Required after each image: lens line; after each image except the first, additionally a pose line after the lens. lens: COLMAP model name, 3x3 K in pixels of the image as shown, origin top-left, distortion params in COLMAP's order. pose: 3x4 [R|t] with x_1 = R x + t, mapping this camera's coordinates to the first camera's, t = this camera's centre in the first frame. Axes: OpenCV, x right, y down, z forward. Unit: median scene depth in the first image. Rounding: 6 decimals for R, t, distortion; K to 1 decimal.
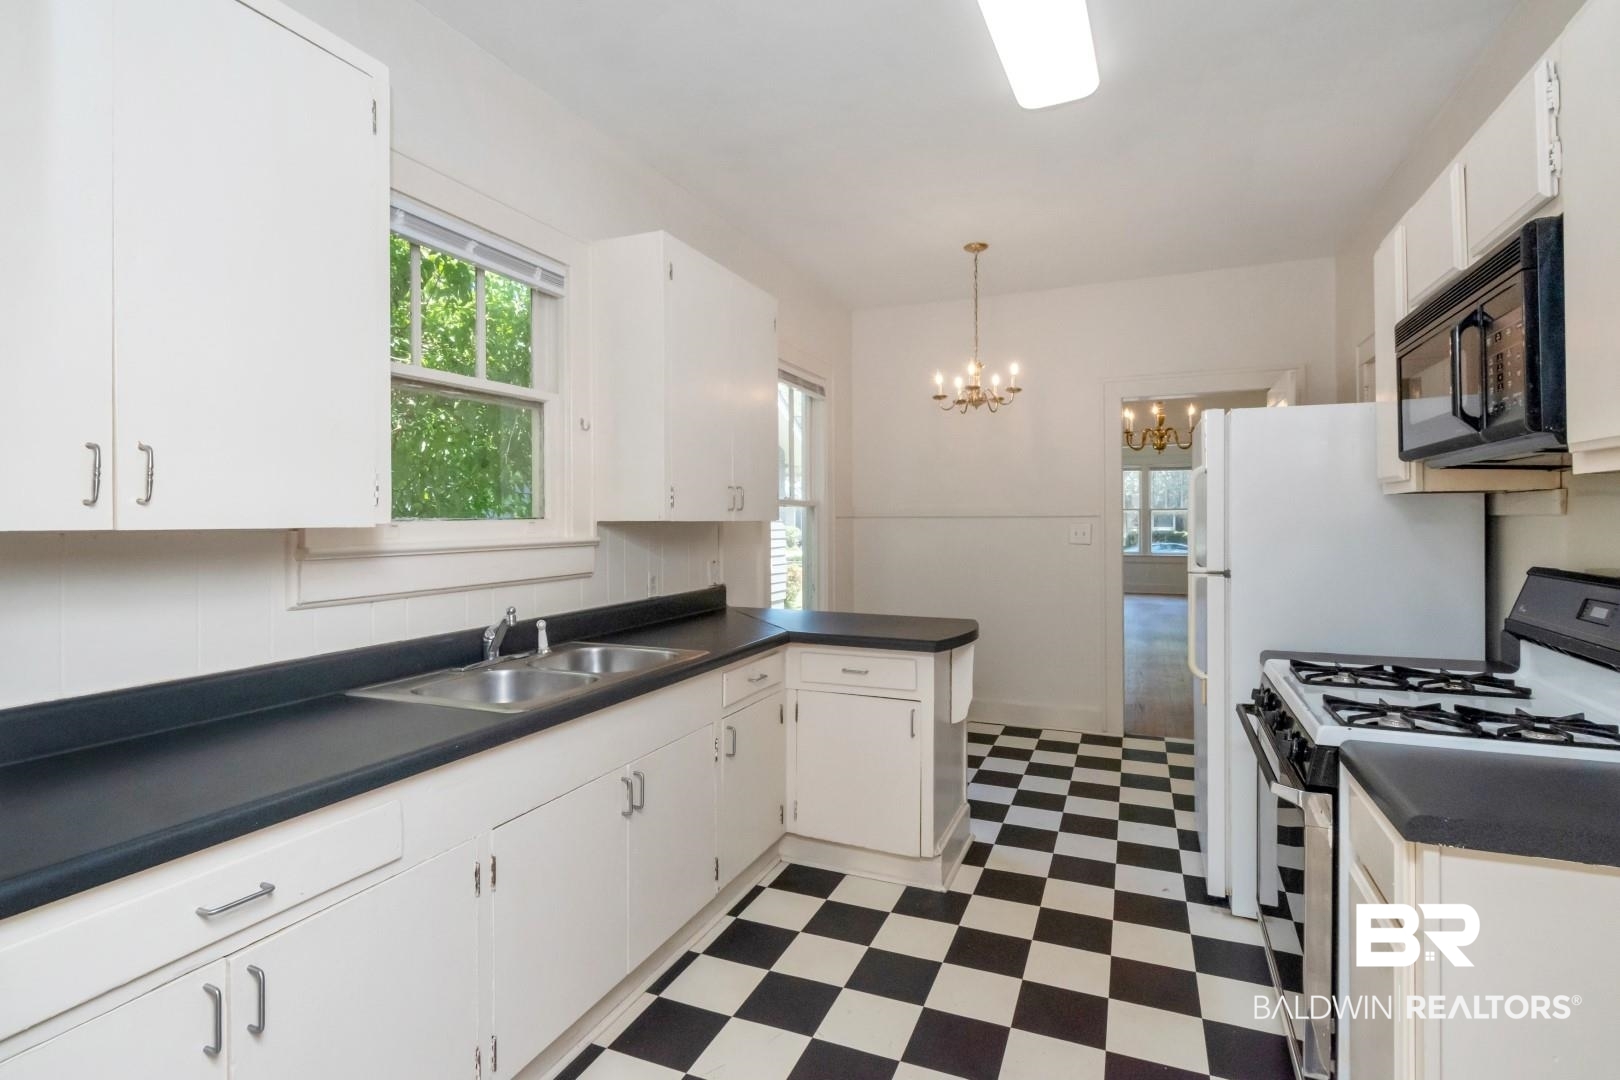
lens RADIAL K [[761.9, 0, 787.4], [0, 761.9, 508.9], [0, 0, 1]] dist [-0.001498, -0.002183]
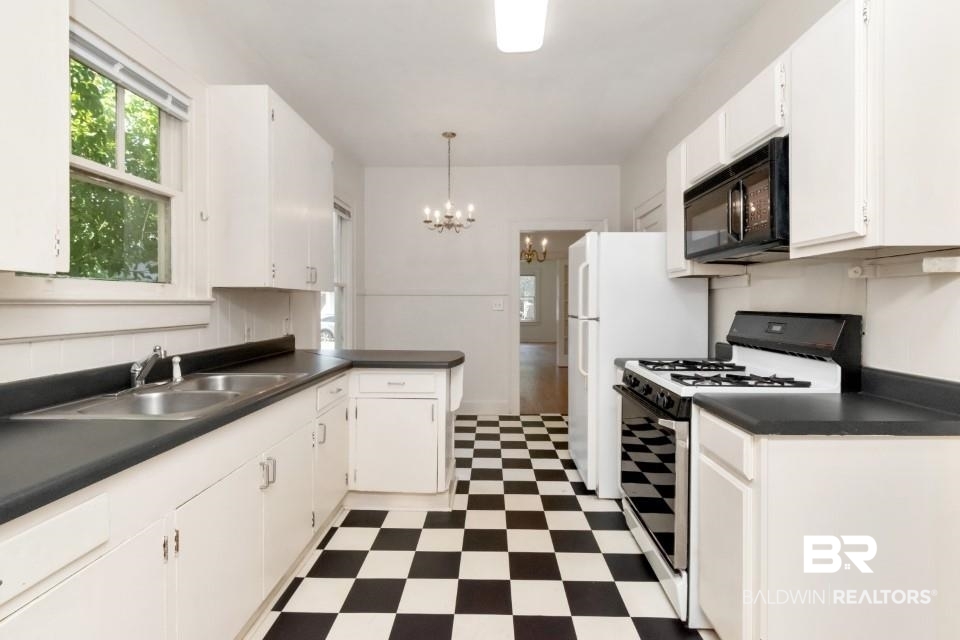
lens RADIAL K [[451.5, 0, 473.9], [0, 451.5, 300.8], [0, 0, 1]] dist [-0.001498, -0.002183]
pose [[0.933060, 0.006740, 0.359657, -0.112376], [-0.010545, 0.999907, 0.008618, 0.032647], [-0.359566, -0.011833, 0.933045, 0.064485]]
